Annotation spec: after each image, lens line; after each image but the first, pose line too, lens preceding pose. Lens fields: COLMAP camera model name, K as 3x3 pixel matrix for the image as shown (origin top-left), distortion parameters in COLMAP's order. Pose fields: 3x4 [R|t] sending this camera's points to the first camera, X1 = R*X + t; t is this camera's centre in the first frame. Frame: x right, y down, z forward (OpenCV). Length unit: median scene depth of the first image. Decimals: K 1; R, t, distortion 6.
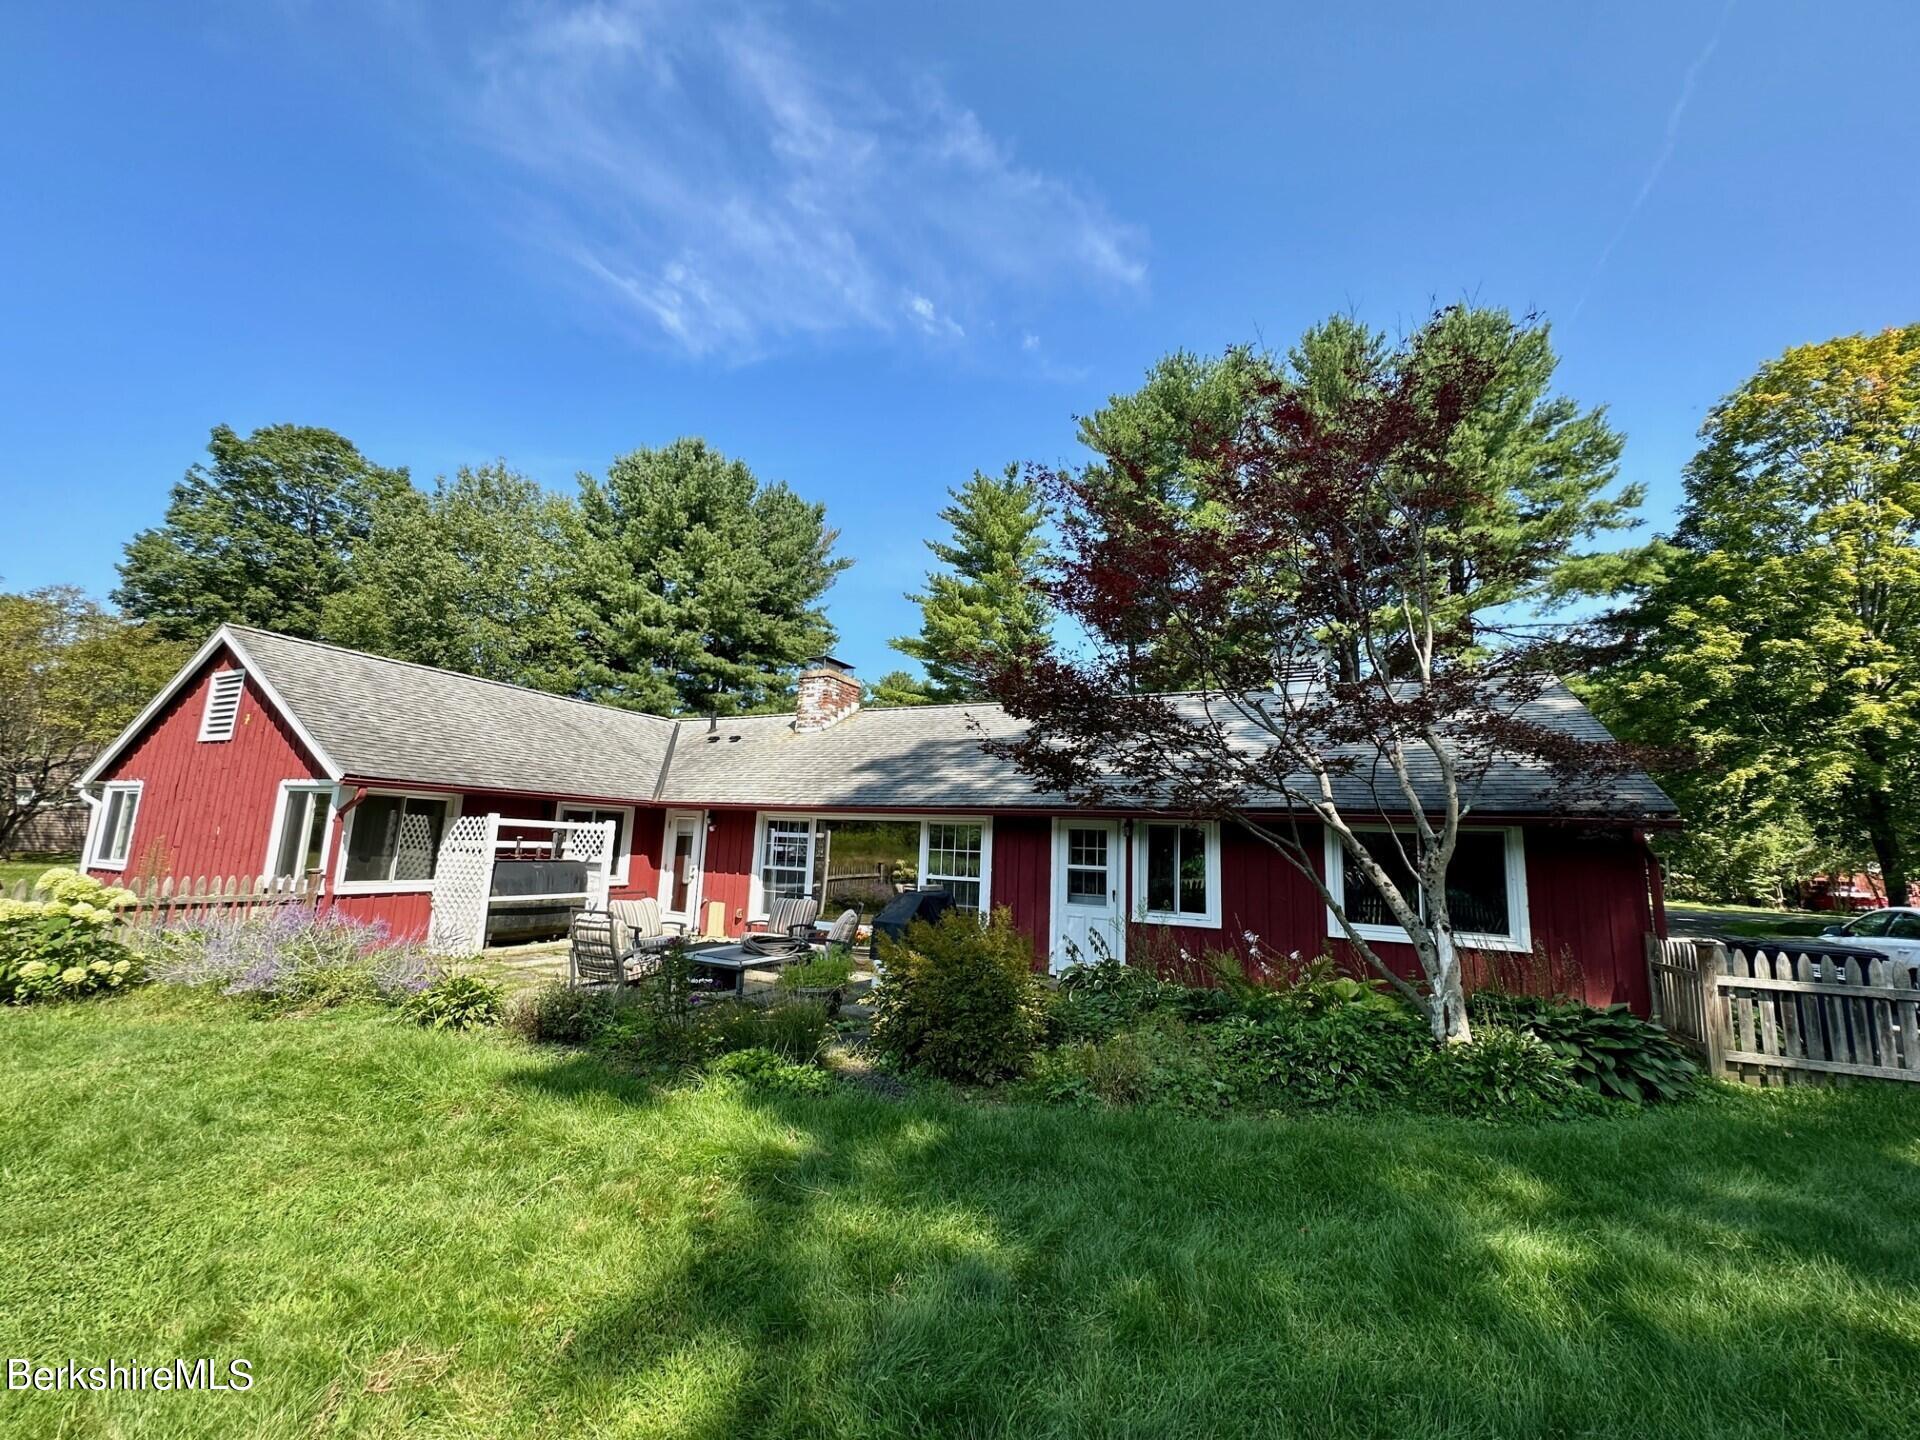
lens RADIAL K [[844.9, 0, 960.0], [0, 844.9, 720.0], [0, 0, 1]] dist [0.001245, 0.000171]
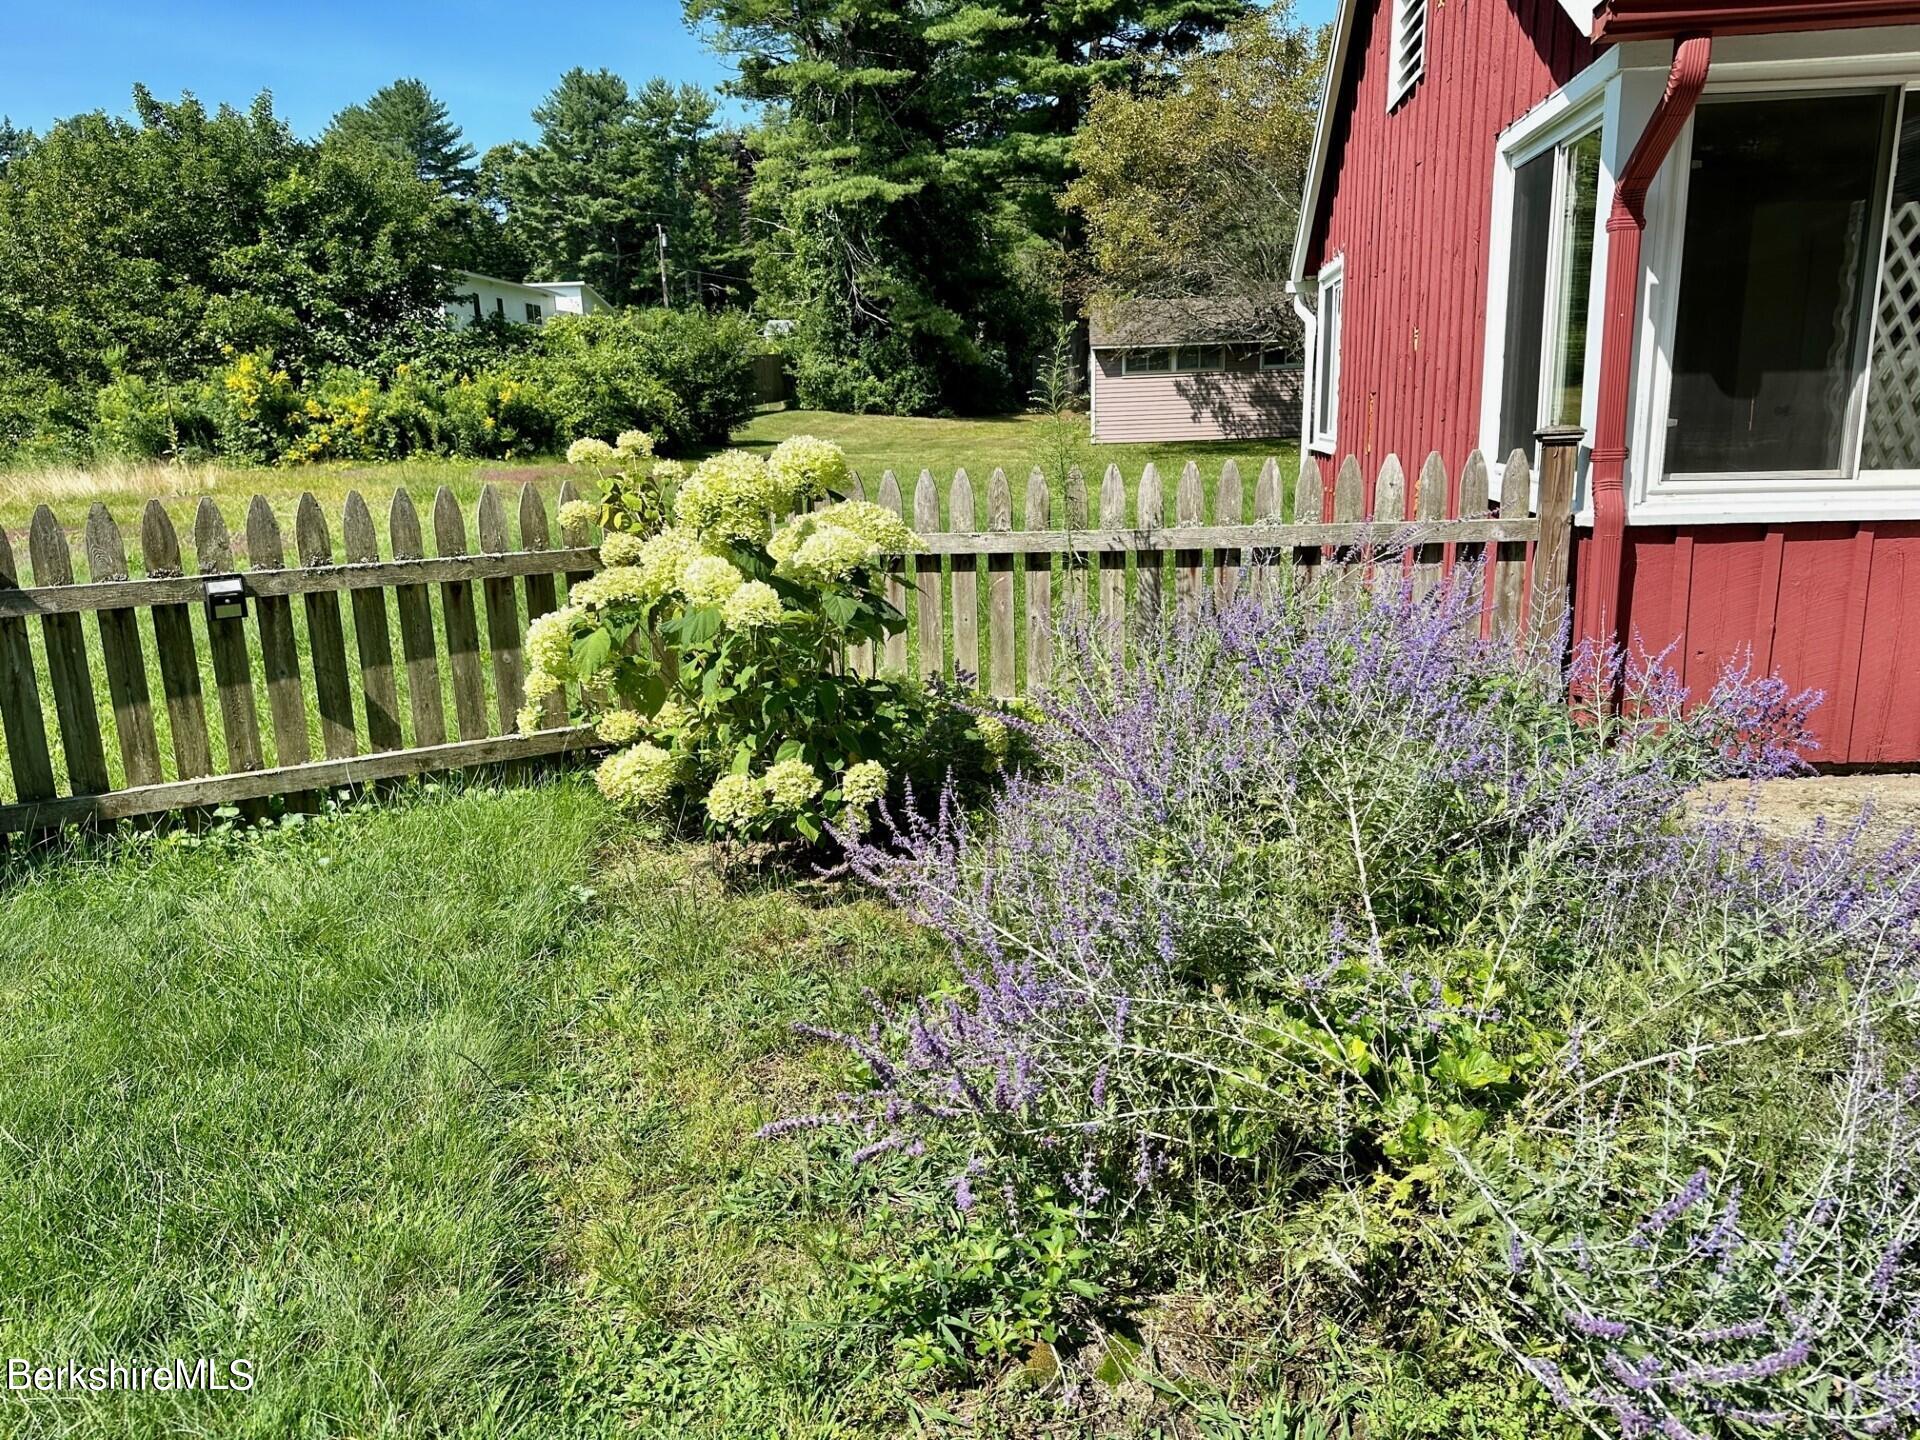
lens RADIAL K [[1348.4, 0, 960.0], [0, 1348.4, 720.0], [0, 0, 1]] dist [0.116269, -0.159305]
pose [[0.365620, 0.160845, -0.916761, -0.474490], [0.179971, 0.954151, 0.239180, 0.141863], [0.913199, -0.252439, 0.319910, 0.749162]]
